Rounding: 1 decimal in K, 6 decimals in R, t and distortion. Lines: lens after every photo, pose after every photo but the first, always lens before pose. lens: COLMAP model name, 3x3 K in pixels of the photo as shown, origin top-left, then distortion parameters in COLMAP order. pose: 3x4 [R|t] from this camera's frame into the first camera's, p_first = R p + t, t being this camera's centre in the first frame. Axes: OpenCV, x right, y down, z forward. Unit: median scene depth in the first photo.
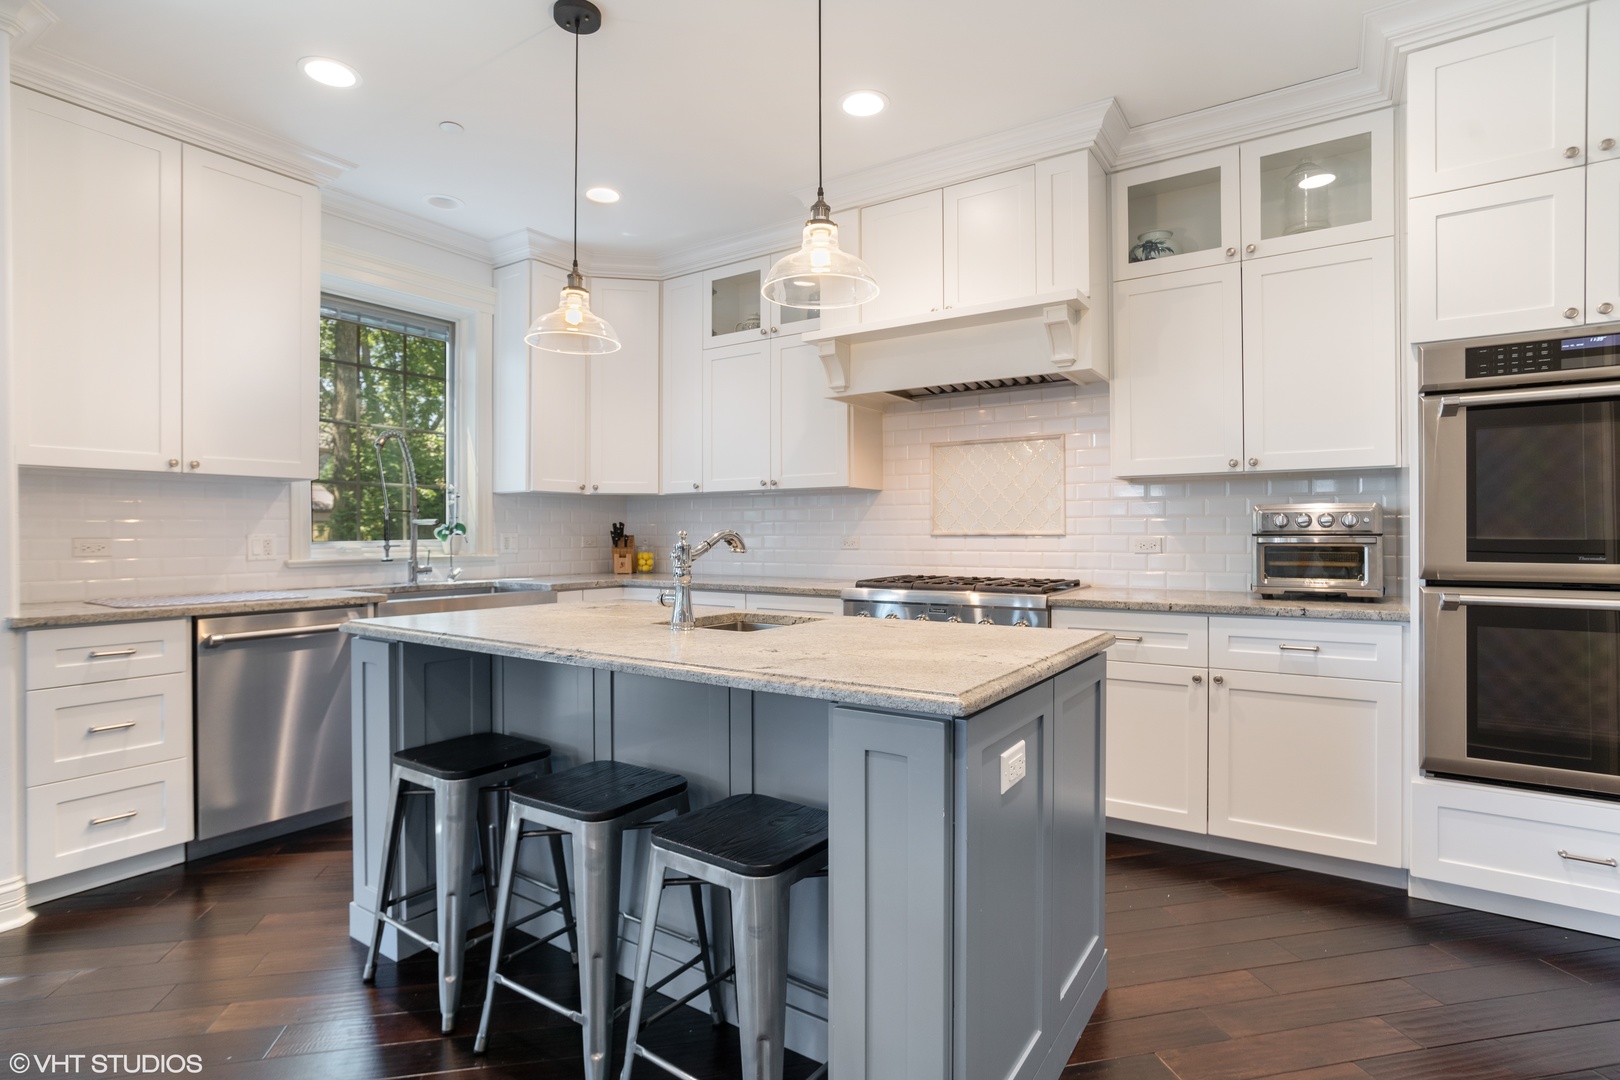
lens RADIAL K [[821.7, 0, 713.5], [0, 821.7, 535.0], [0, 0, 1]] dist [-0.022739, 0.007226]
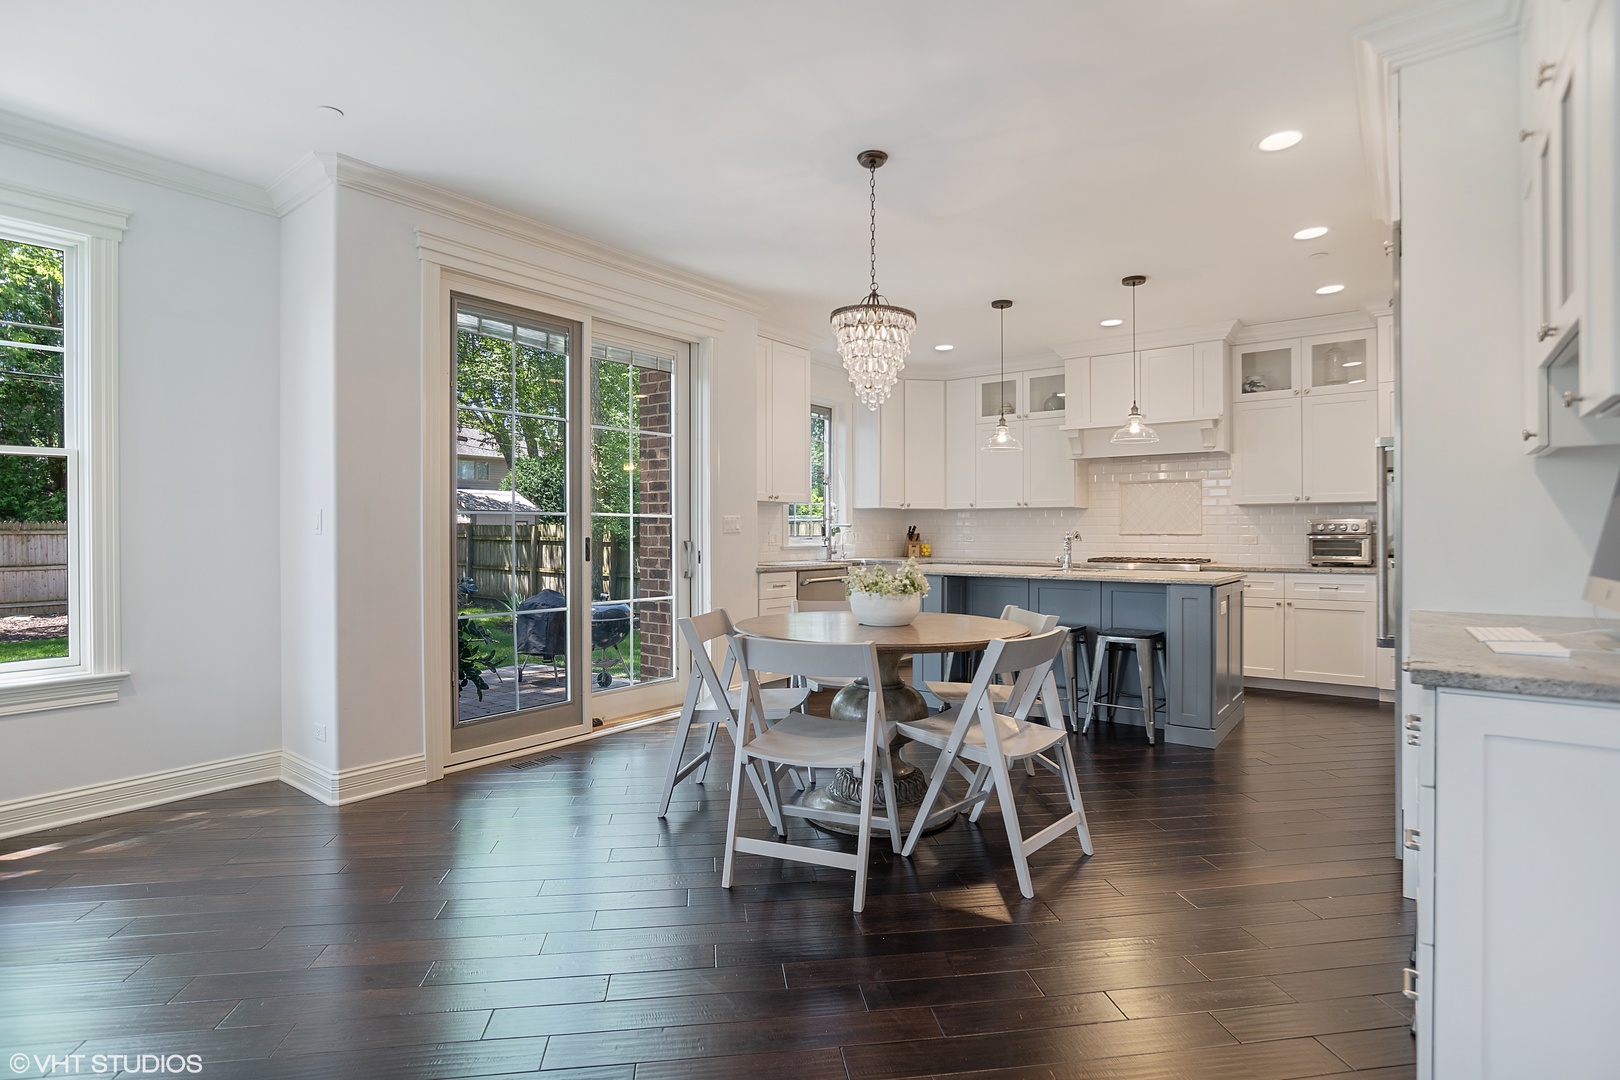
lens RADIAL K [[764.8, 0, 781.5], [0, 764.8, 530.6], [0, 0, 1]] dist [0.003526, 0.000363]
pose [[0.999539, 0.004885, -0.029949, -0.565939], [-0.005036, 0.999975, -0.004967, 0.006138], [0.029924, 0.005116, 0.999539, -0.909548]]
